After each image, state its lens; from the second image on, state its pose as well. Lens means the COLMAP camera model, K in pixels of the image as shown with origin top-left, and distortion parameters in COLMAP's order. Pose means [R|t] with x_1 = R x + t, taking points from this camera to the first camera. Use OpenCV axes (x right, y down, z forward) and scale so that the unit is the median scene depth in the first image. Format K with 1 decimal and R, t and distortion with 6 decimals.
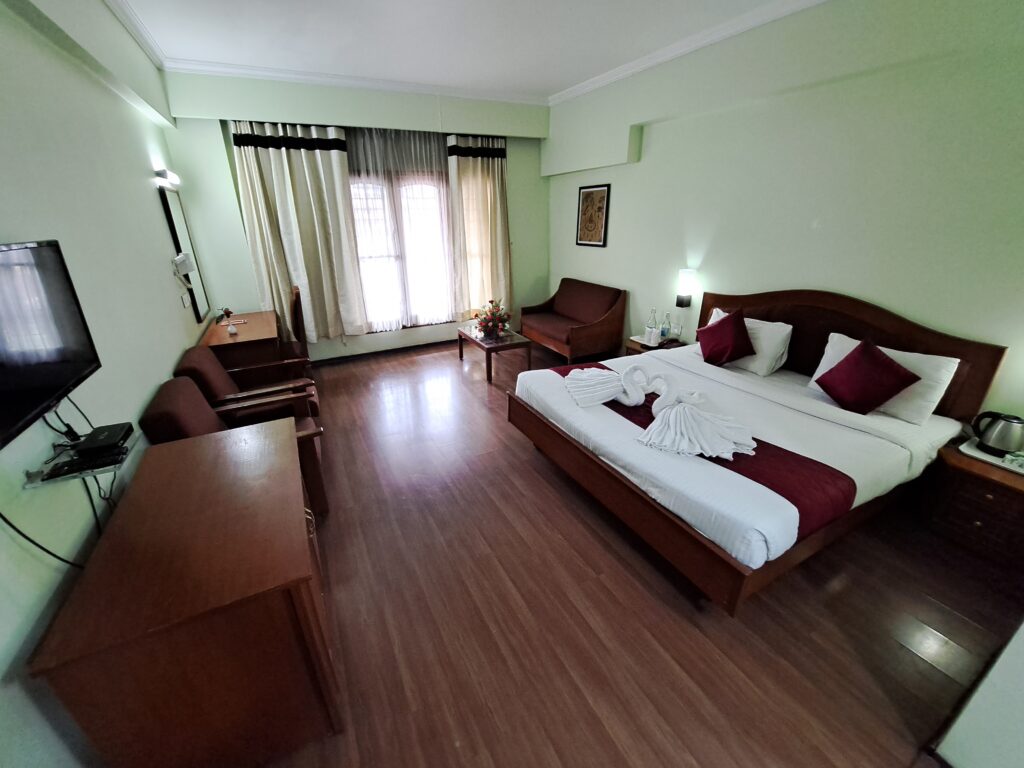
lens RADIAL K [[407.1, 0, 510.4], [0, 407.1, 378.8], [0, 0, 1]] dist [-0.026359, -0.000245]
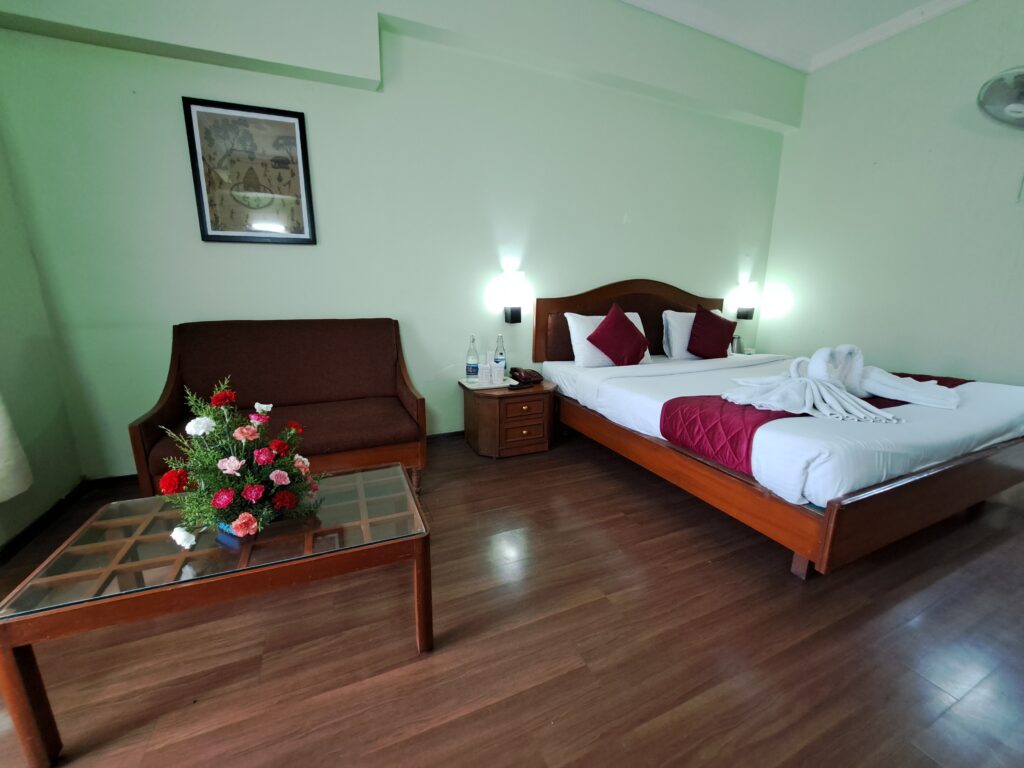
lens RADIAL K [[407.1, 0, 511.8], [0, 407.1, 376.0], [0, 0, 1]] dist [-0.026359, -0.000245]
pose [[0.085479, -0.221690, 0.971363, -0.321767], [0.350522, 0.919297, 0.178962, -0.228142], [-0.932646, 0.325187, 0.156288, 0.948819]]
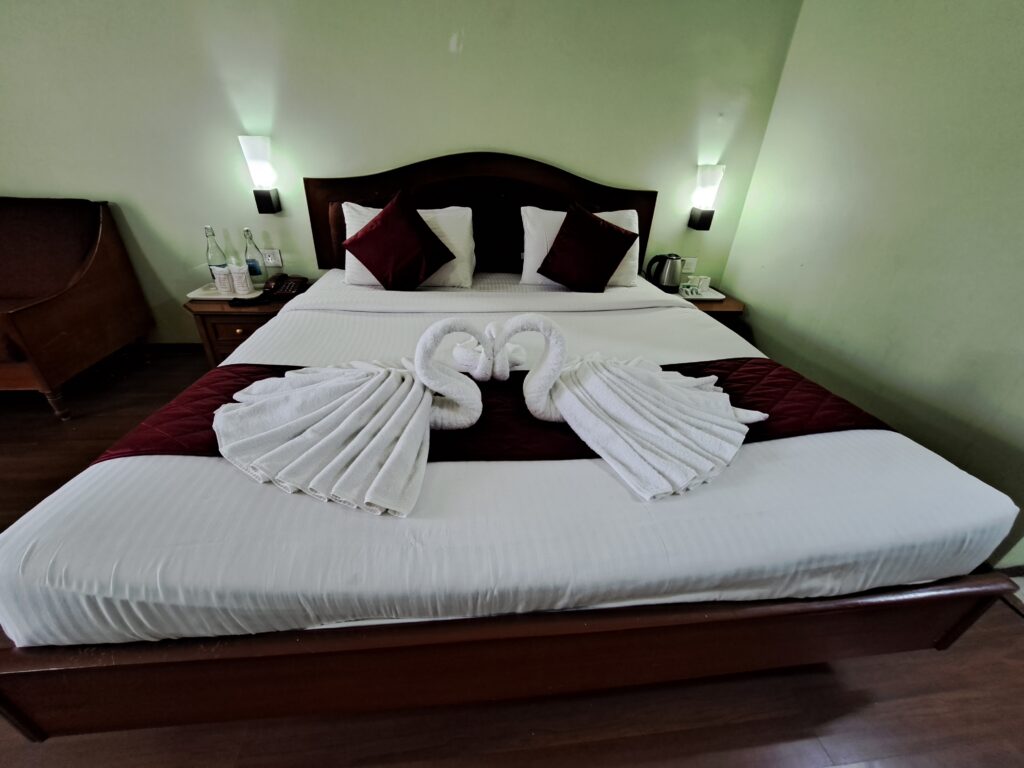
lens RADIAL K [[407.1, 0, 503.8], [0, 407.1, 381.8], [0, 0, 1]] dist [-0.026359, -0.000245]
pose [[0.373612, -0.430249, 0.821766, 0.001285], [0.302089, 0.894060, 0.330757, -0.060088], [-0.877016, 0.124672, 0.464005, 0.519371]]
